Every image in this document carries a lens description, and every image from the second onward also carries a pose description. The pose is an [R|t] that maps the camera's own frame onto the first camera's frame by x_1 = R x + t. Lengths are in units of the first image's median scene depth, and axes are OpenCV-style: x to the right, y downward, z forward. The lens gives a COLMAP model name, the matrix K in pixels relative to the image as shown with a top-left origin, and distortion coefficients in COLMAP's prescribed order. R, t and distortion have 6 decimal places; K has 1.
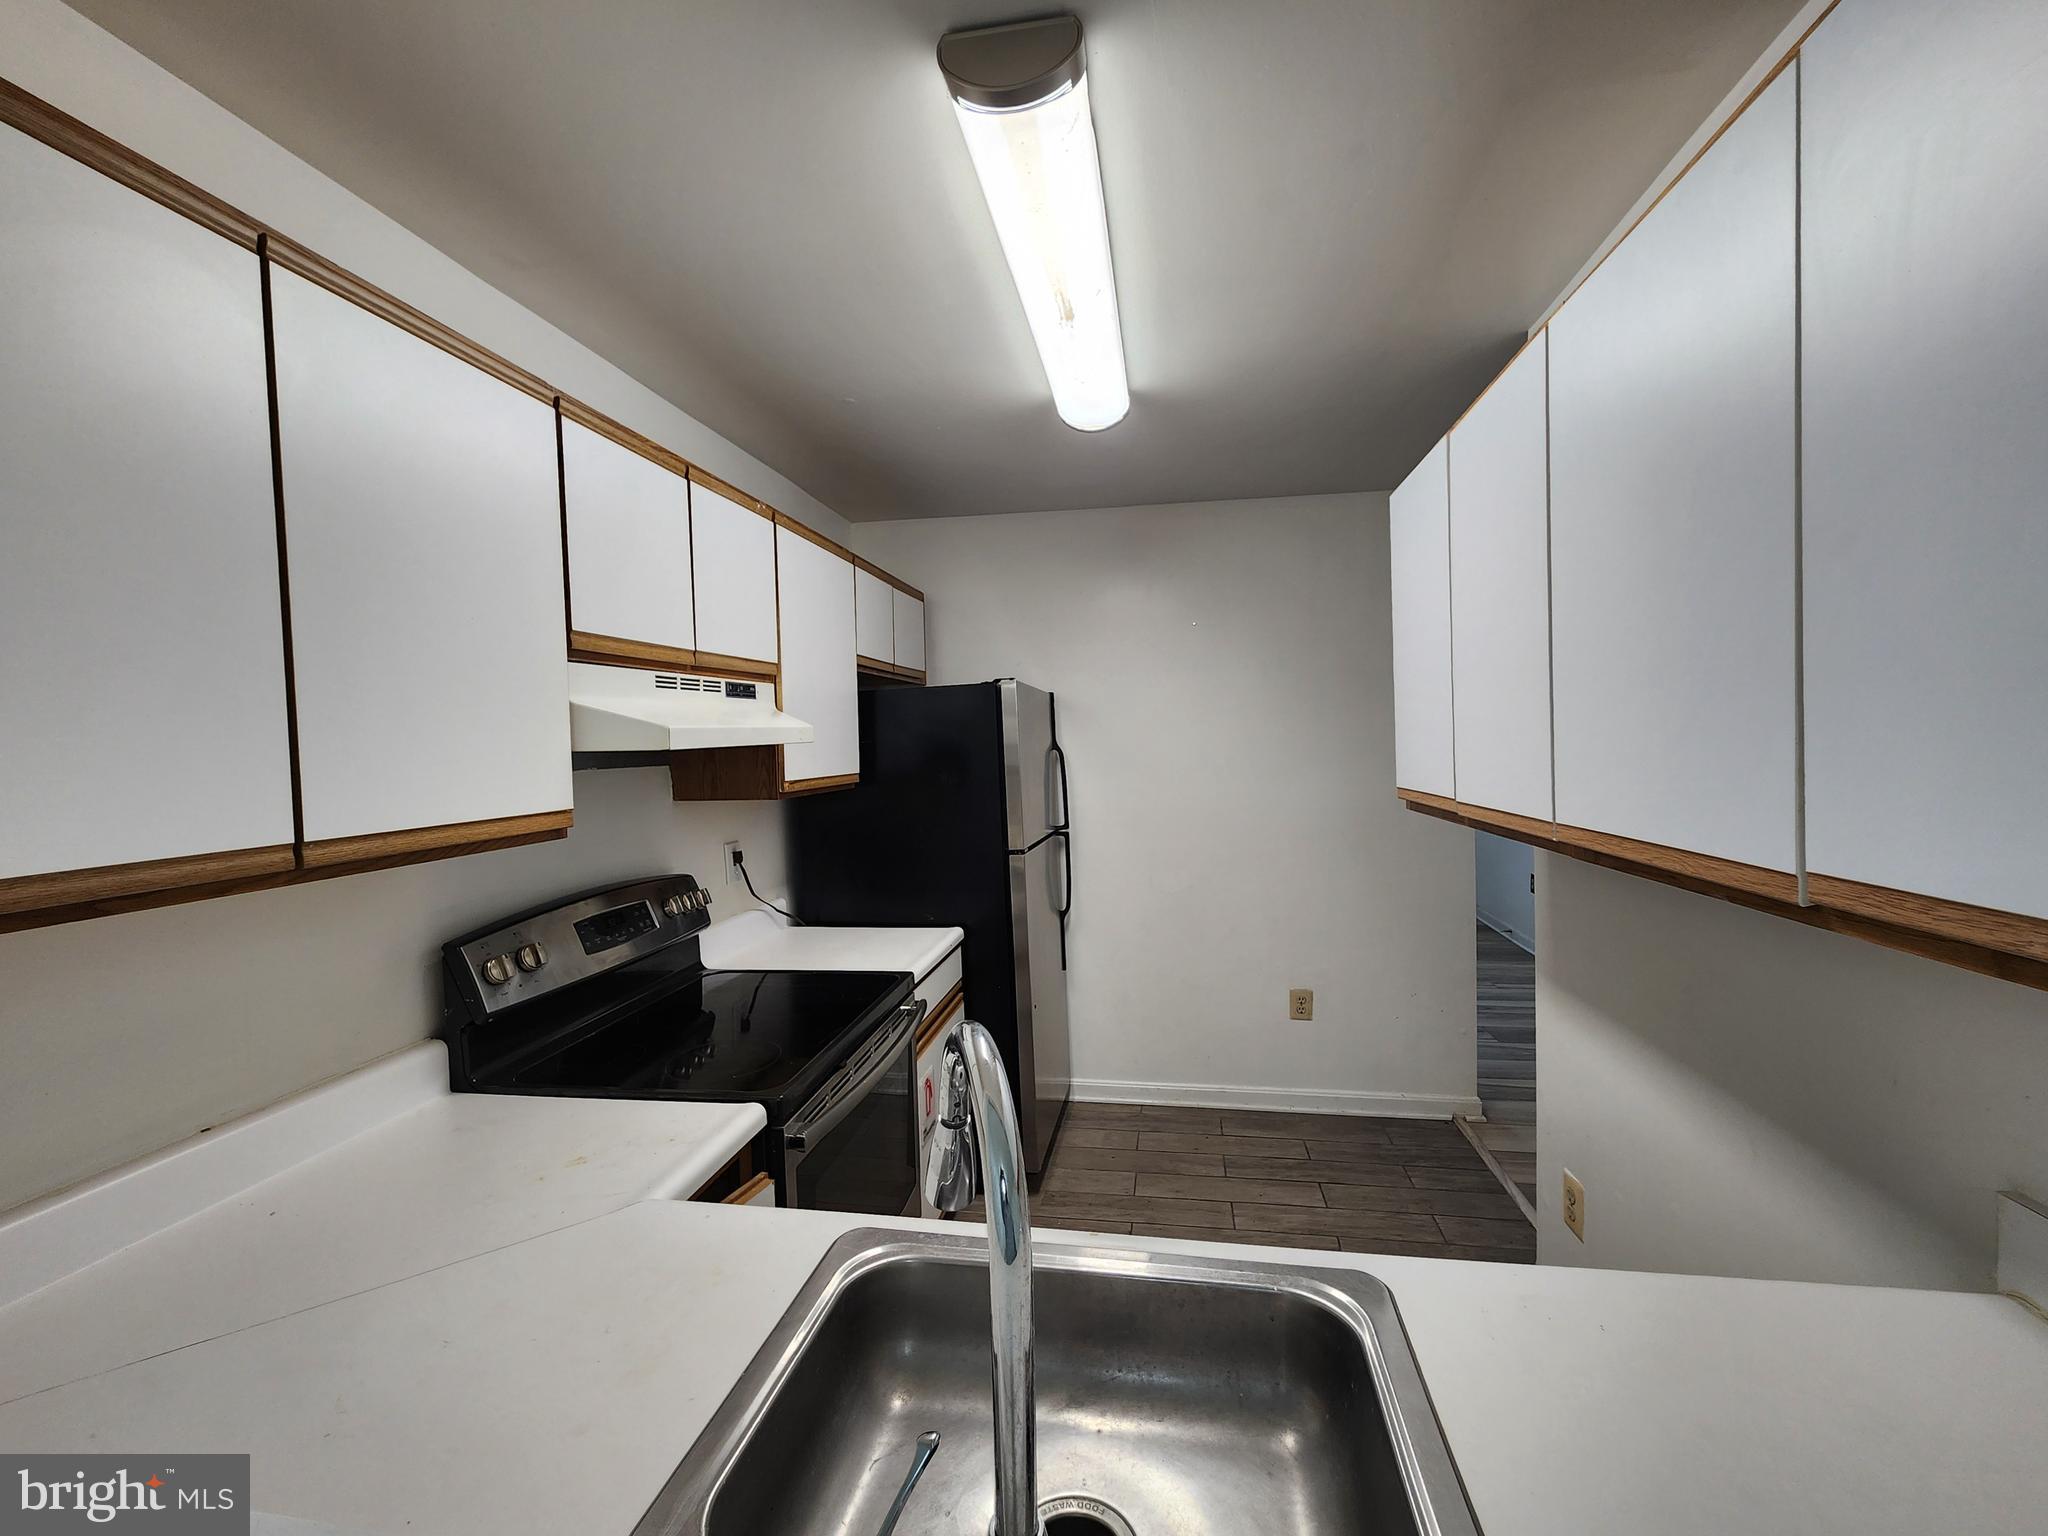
lens RADIAL K [[834.7, 0, 1020.6], [0, 834.7, 773.7], [0, 0, 1]] dist [-0.003287, 0.000581]
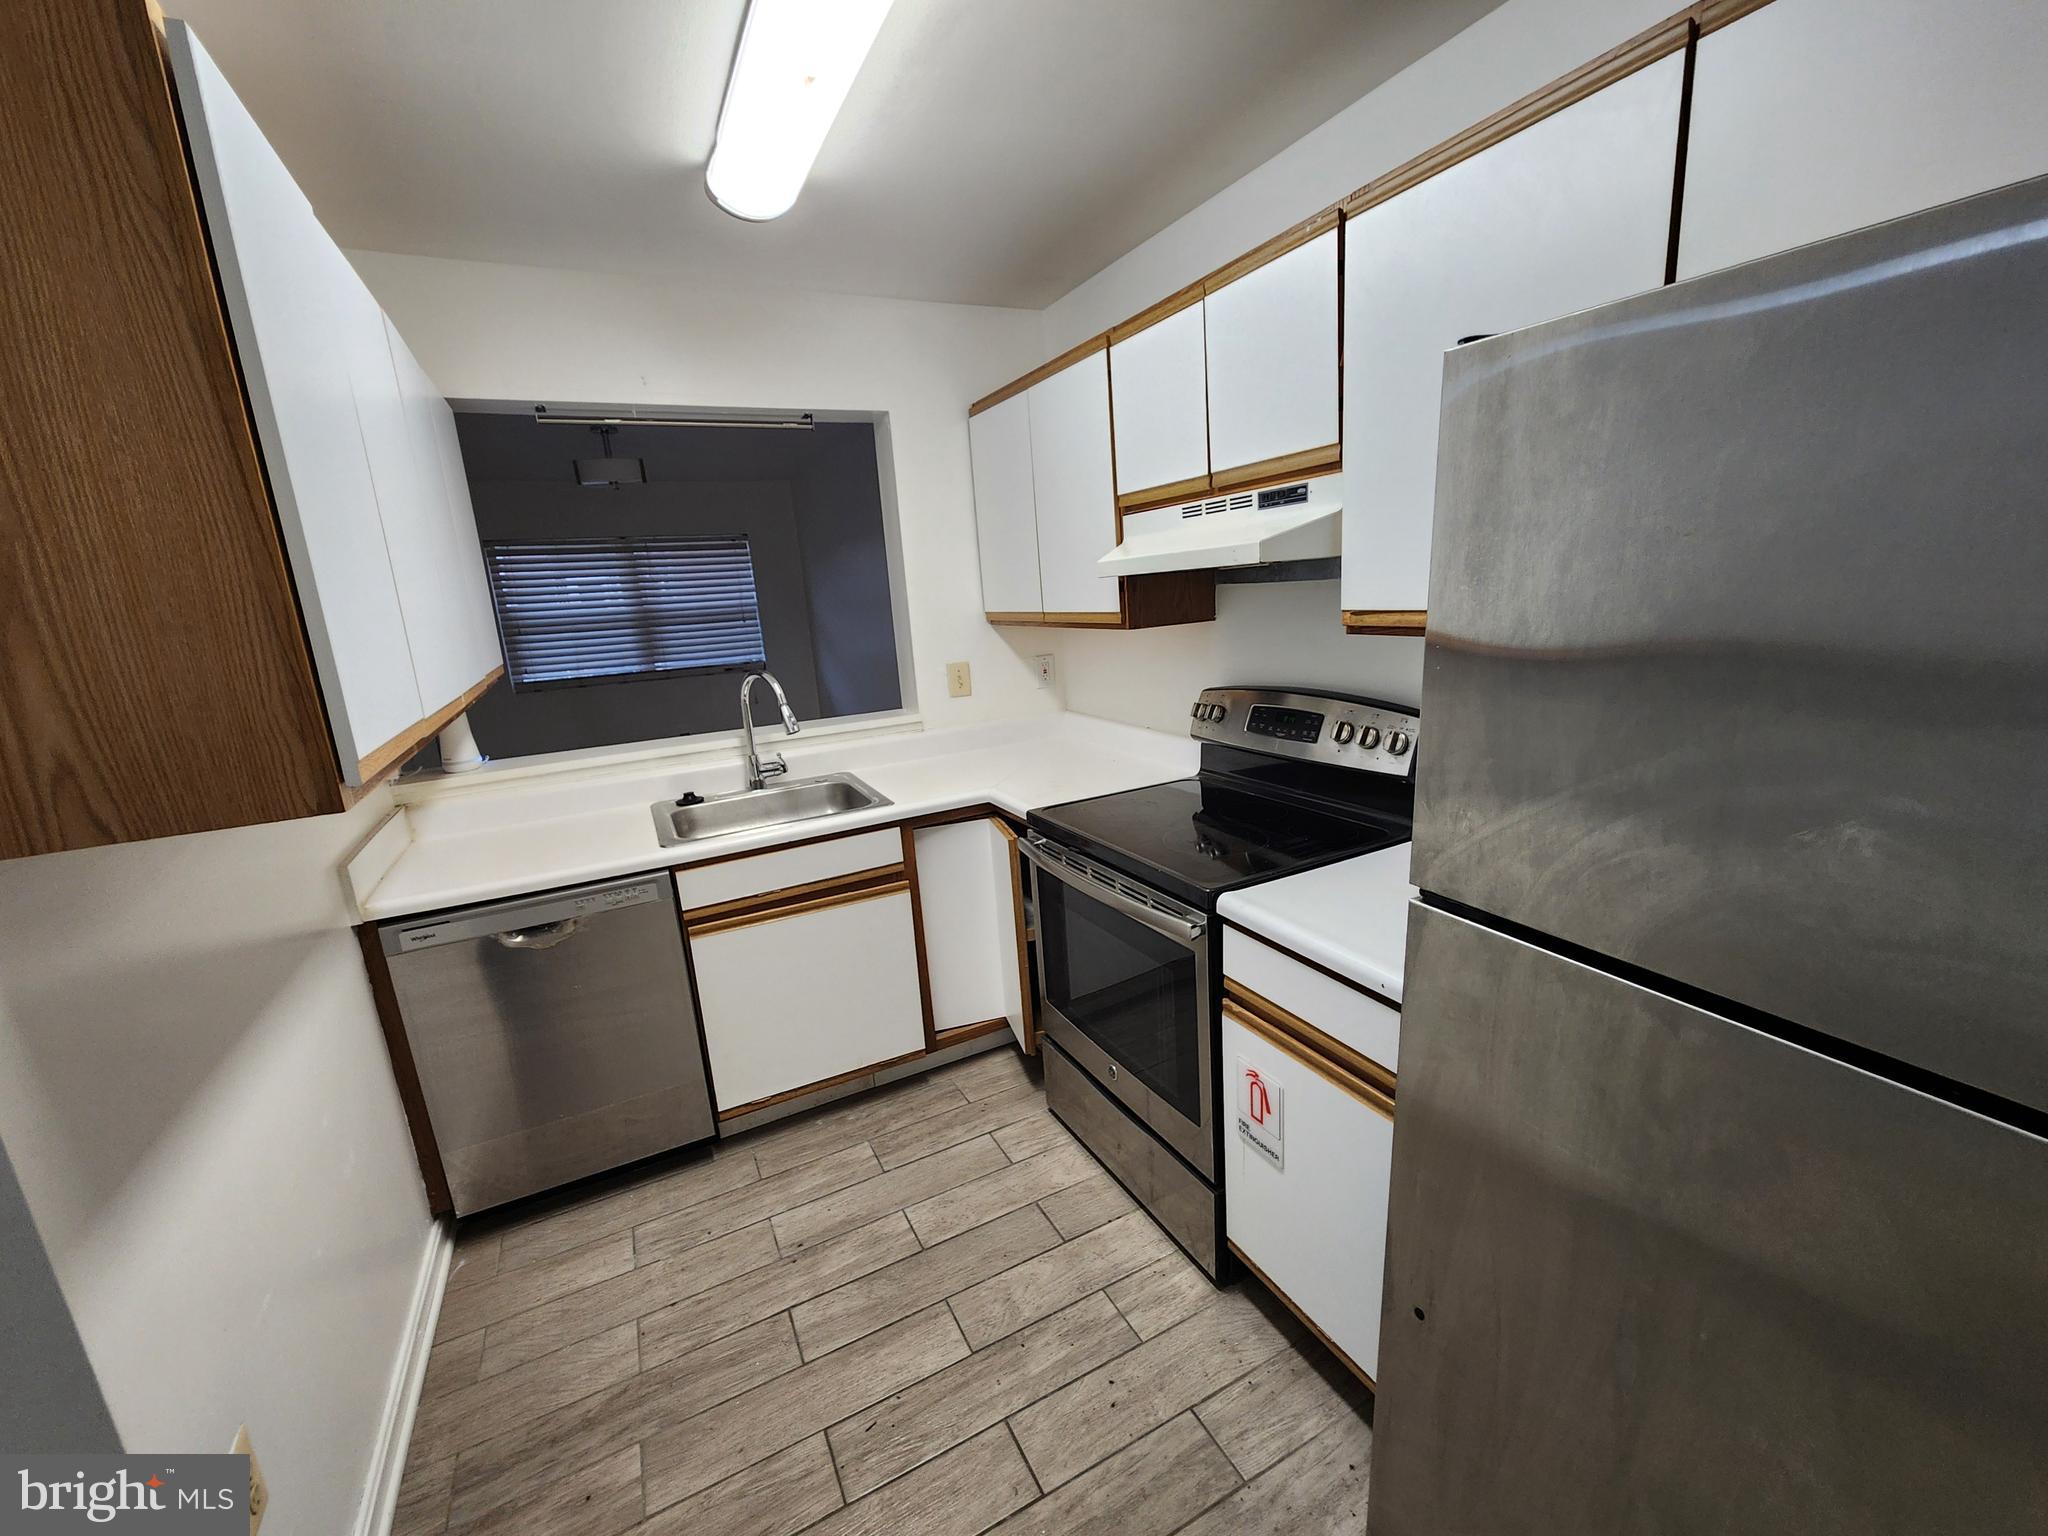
lens RADIAL K [[834.7, 0, 1033.8], [0, 834.7, 773.0], [0, 0, 1]] dist [-0.003287, 0.000581]
pose [[-0.785673, 0.220755, -0.577914, 0.457999], [0.069708, 0.959807, 0.271865, -0.084215], [0.614702, 0.173311, -0.769483, 1.676695]]
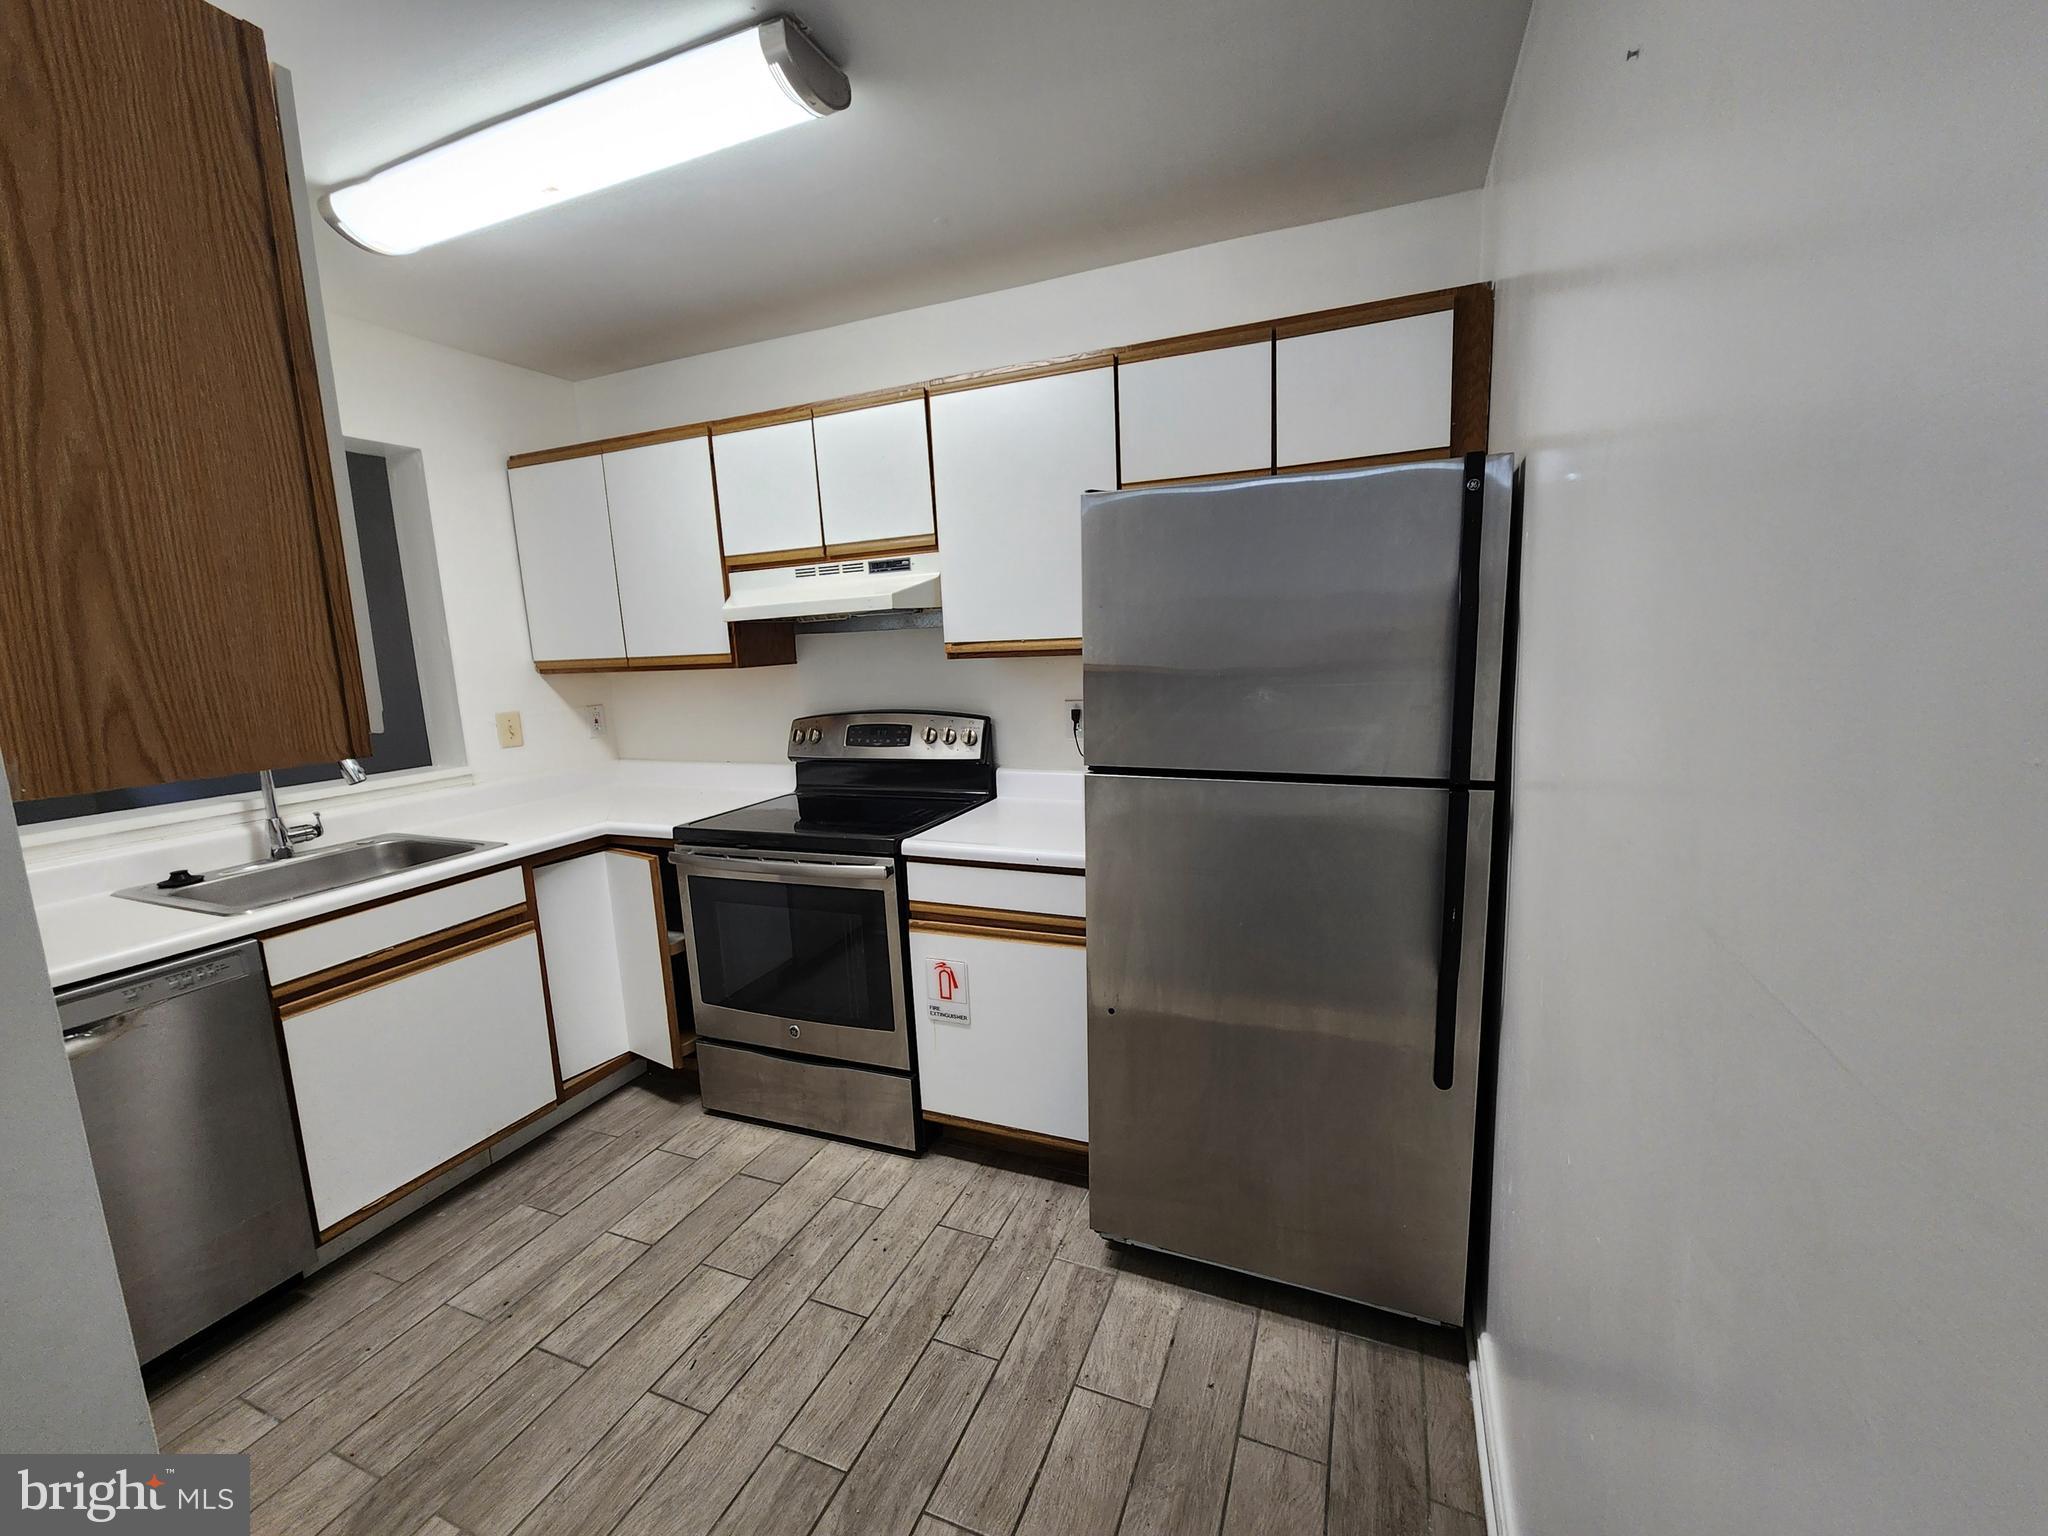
lens RADIAL K [[834.7, 0, 1028.0], [0, 834.7, 760.3], [0, 0, 1]] dist [-0.003287, 0.000581]
pose [[-0.208338, 0.184994, -0.960402, 0.911129], [0.012097, 0.982362, 0.186600, -0.049147], [0.977982, 0.027258, -0.206902, 1.573694]]
